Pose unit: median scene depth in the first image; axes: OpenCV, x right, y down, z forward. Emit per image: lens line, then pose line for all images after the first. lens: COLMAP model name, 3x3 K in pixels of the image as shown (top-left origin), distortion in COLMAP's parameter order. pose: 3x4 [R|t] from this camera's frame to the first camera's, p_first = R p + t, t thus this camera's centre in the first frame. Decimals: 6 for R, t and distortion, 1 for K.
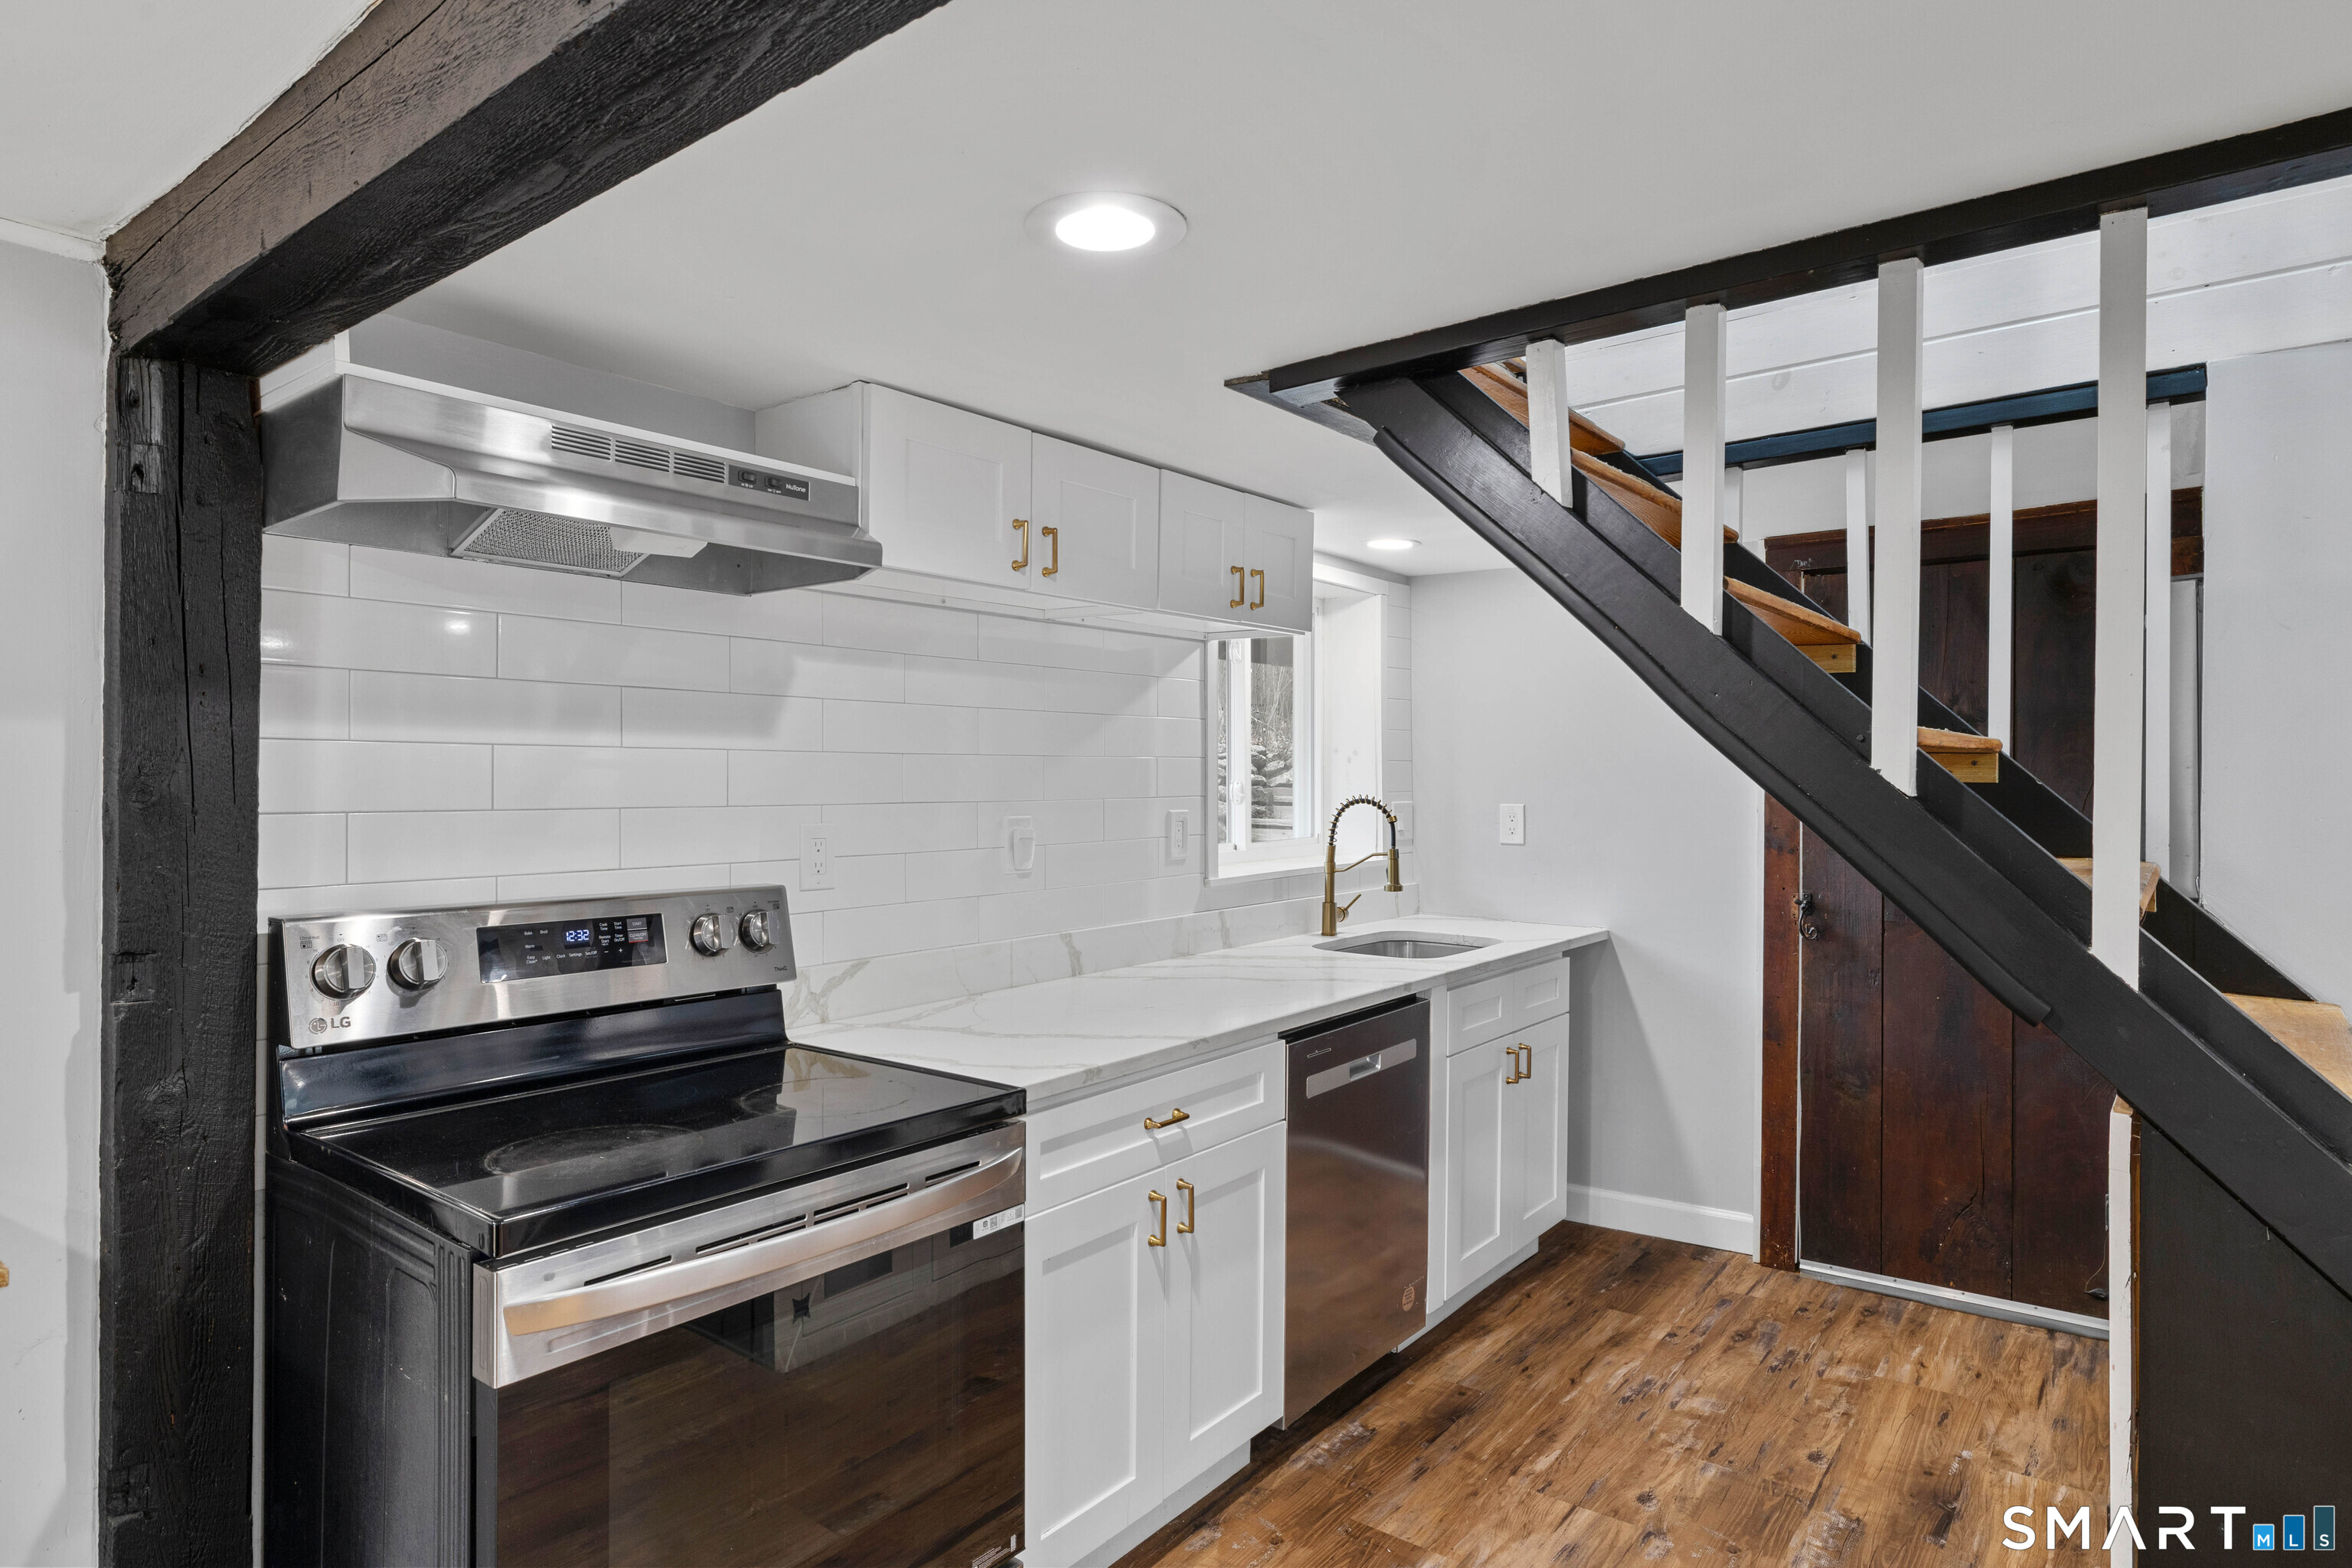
lens RADIAL K [[1296.5, 0, 1176.0], [0, 1296.5, 784.0], [0, 0, 1]] dist [0.001083, -0.000081]
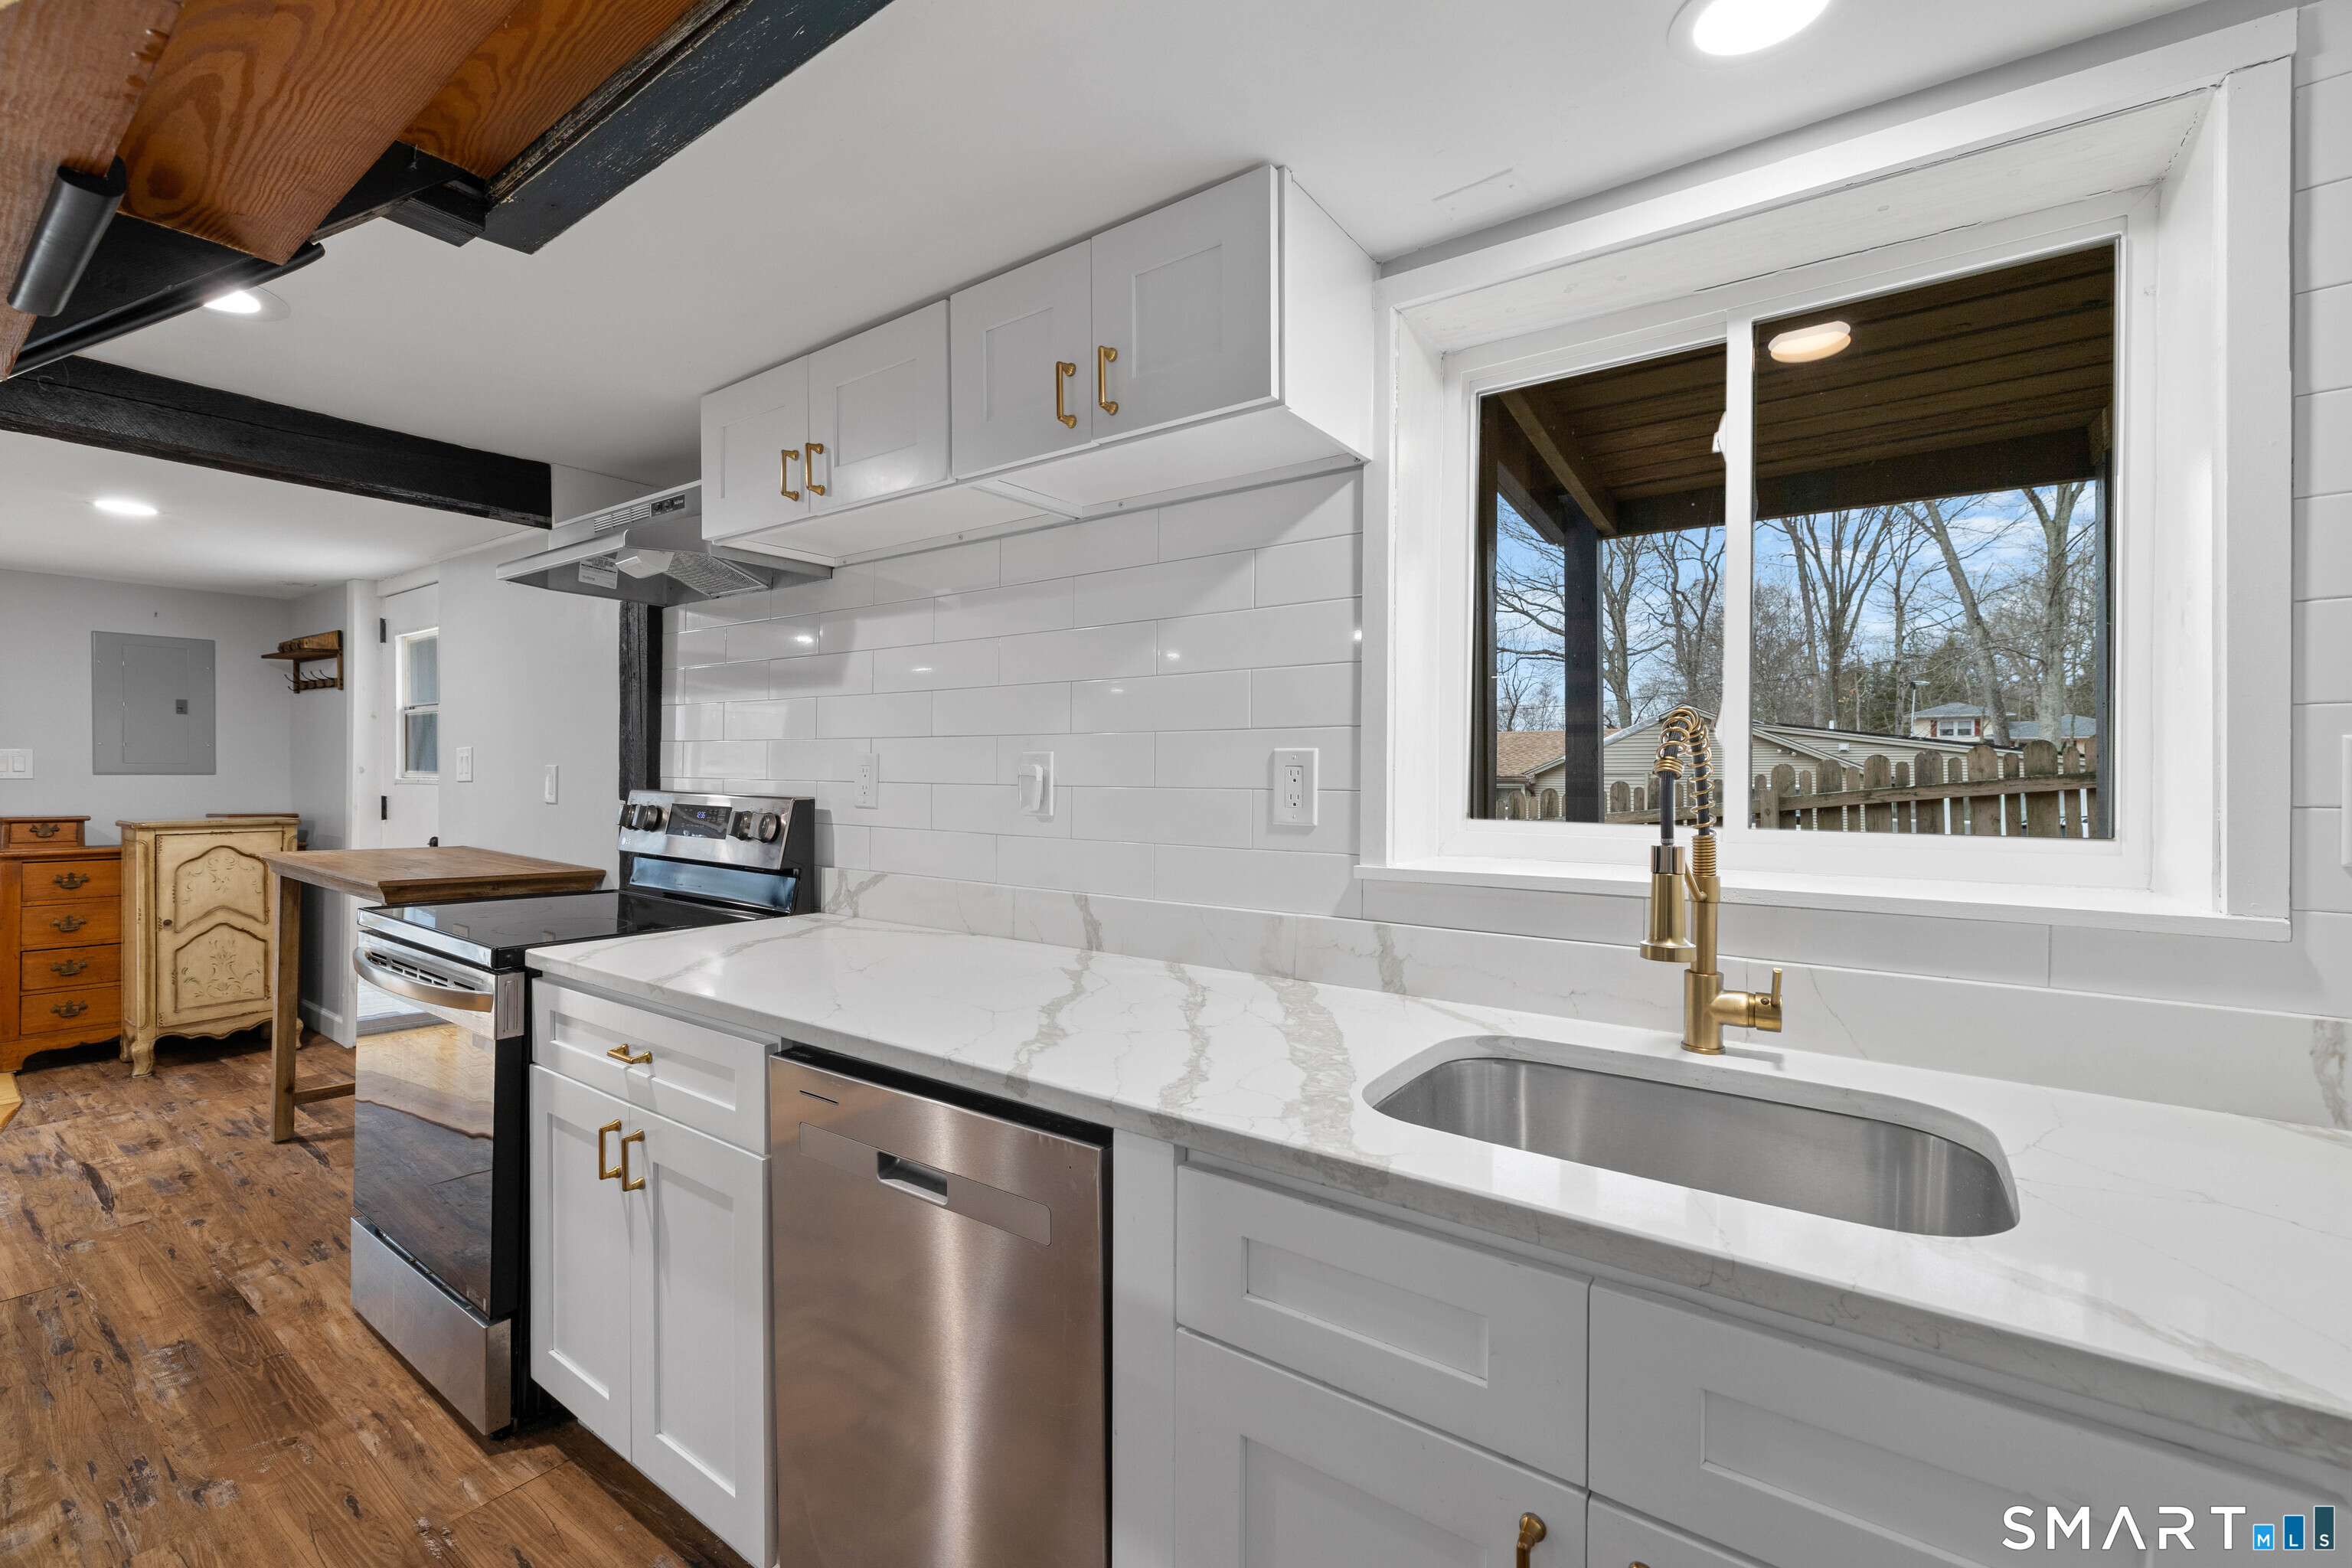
lens RADIAL K [[999.3, 0, 1176.0], [0, 999.3, 784.0], [0, 0, 1]] dist [0.001058, -0.000007]
pose [[0.025980, 0.012373, -0.999586, 0.660618], [-0.009176, 0.999884, 0.012138, 0.043676], [0.999620, 0.008857, 0.026091, 1.251175]]
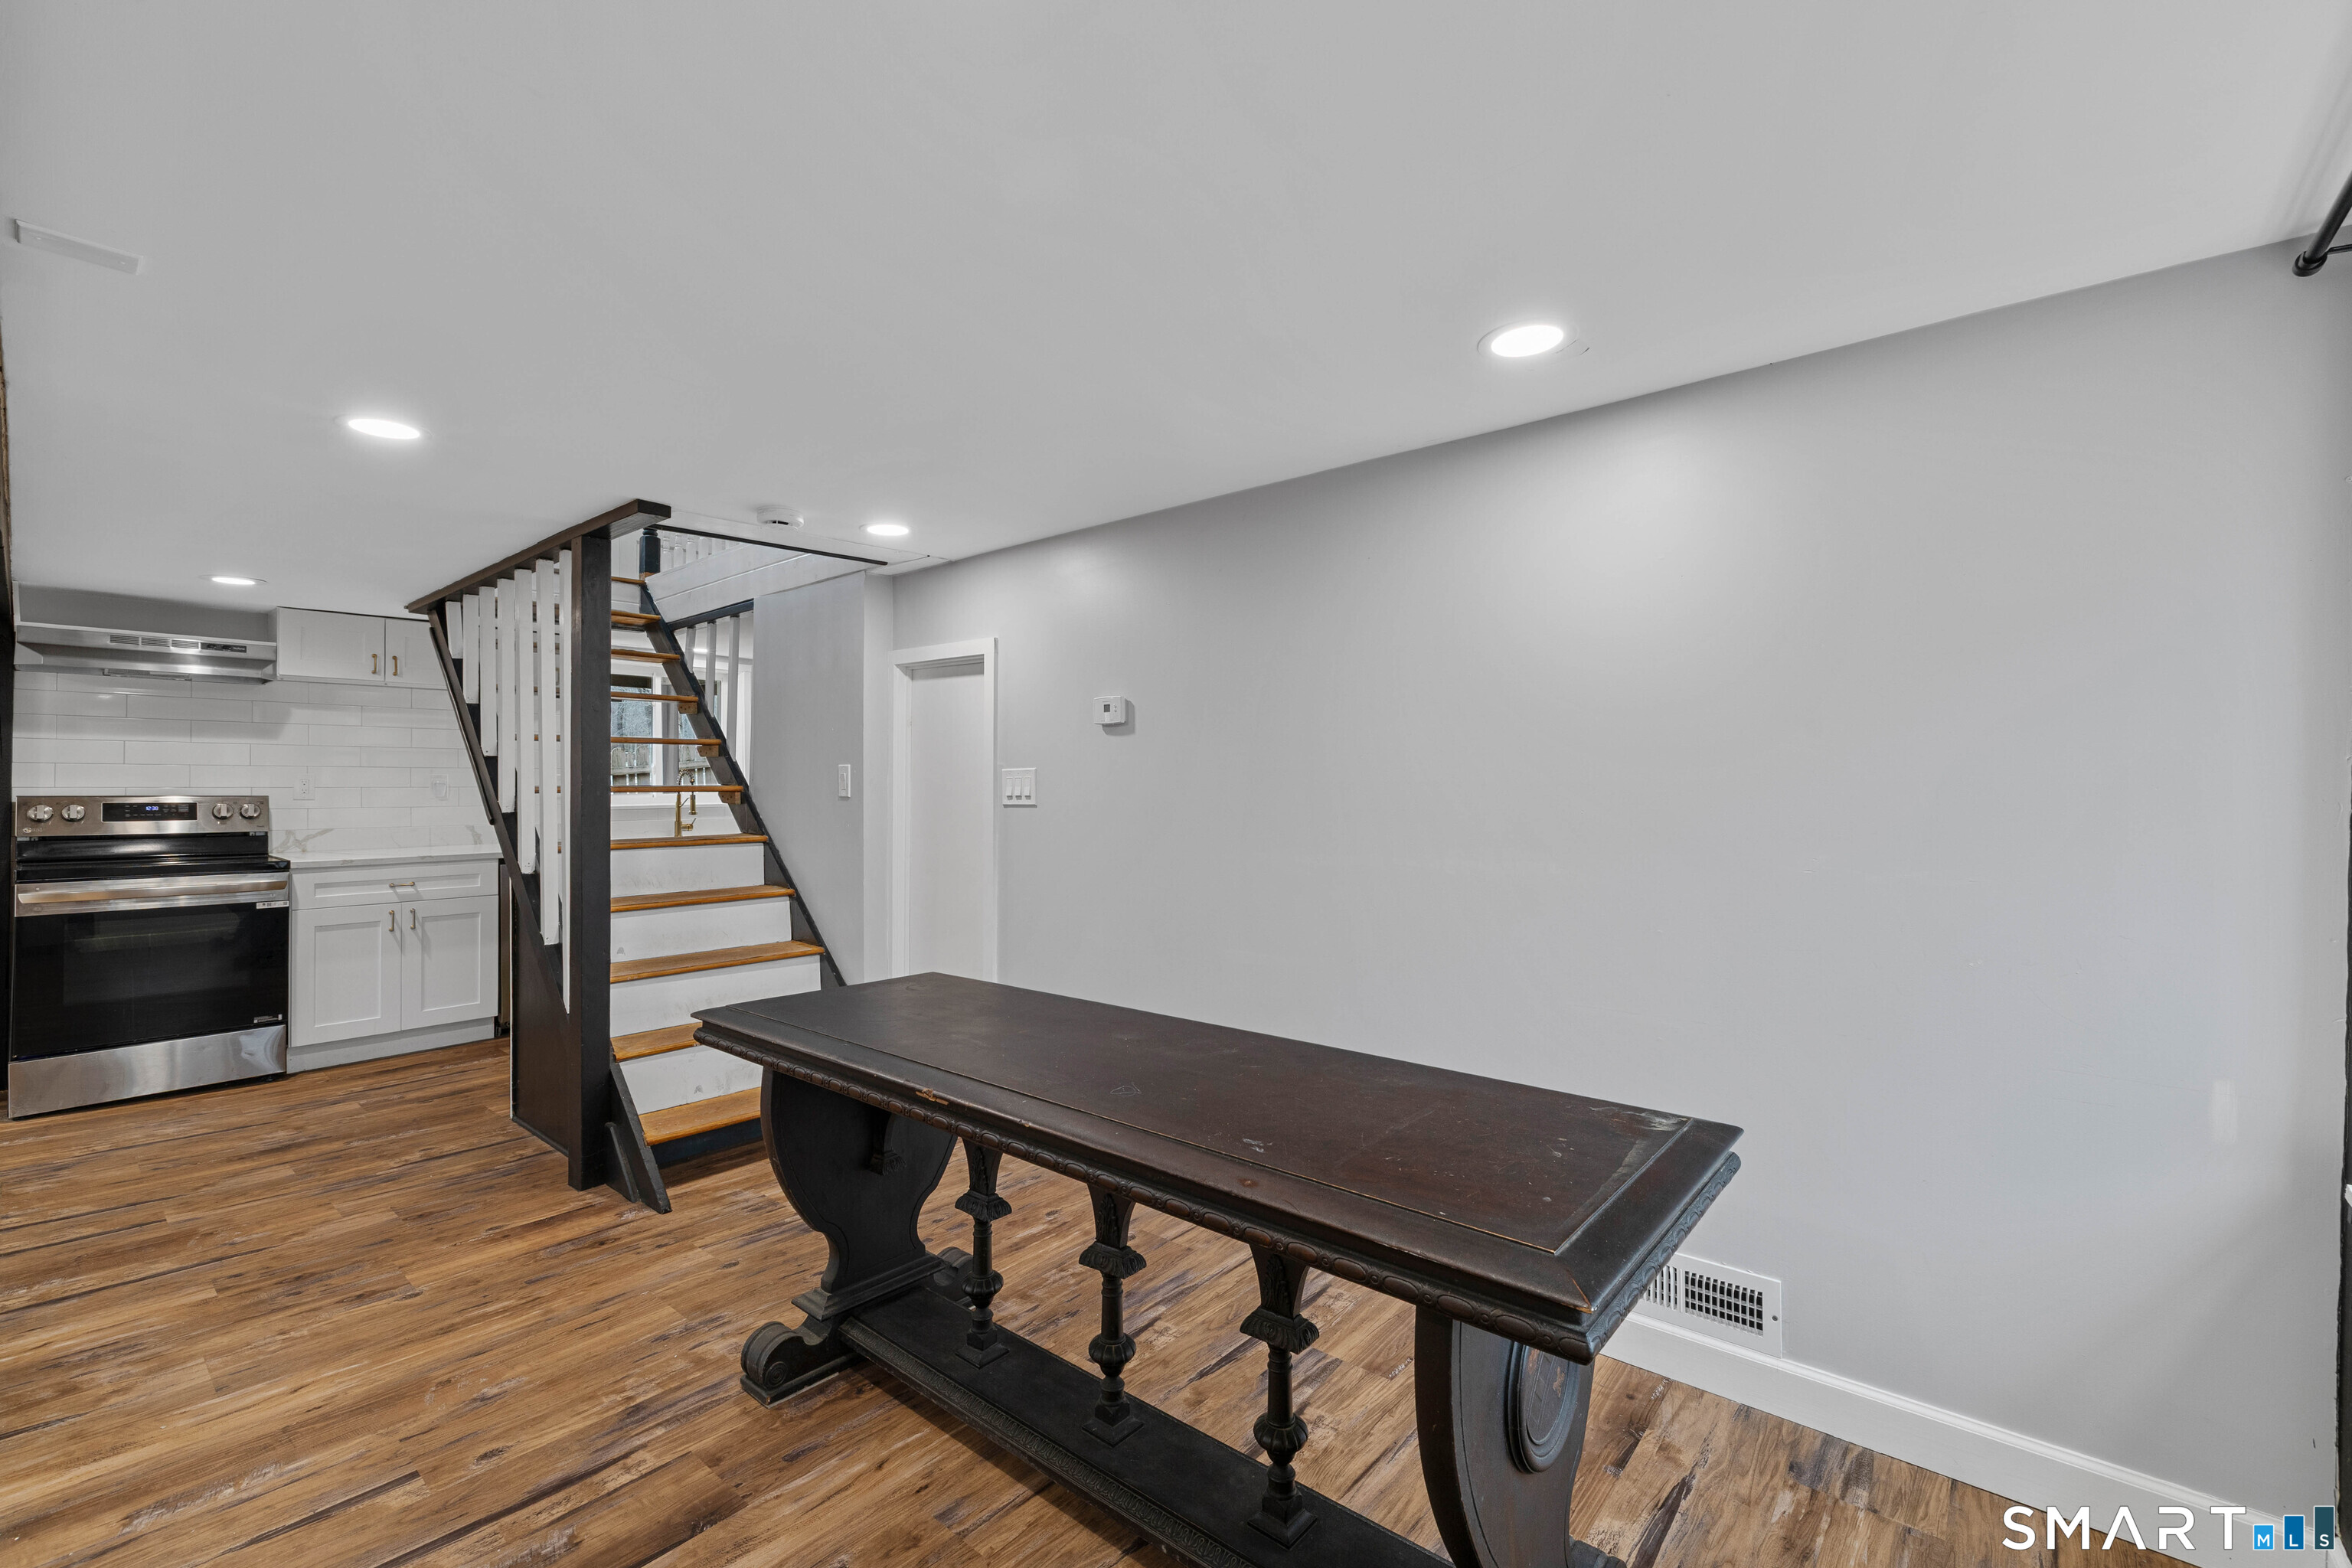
lens RADIAL K [[999.3, 0, 1176.0], [0, 999.3, 784.0], [0, 0, 1]] dist [0.001058, -0.000007]
pose [[0.998884, 0.001798, -0.047189, 1.508572], [-0.002041, 0.999985, -0.005117, 0.055383], [0.047179, 0.005208, 0.998873, -0.872090]]
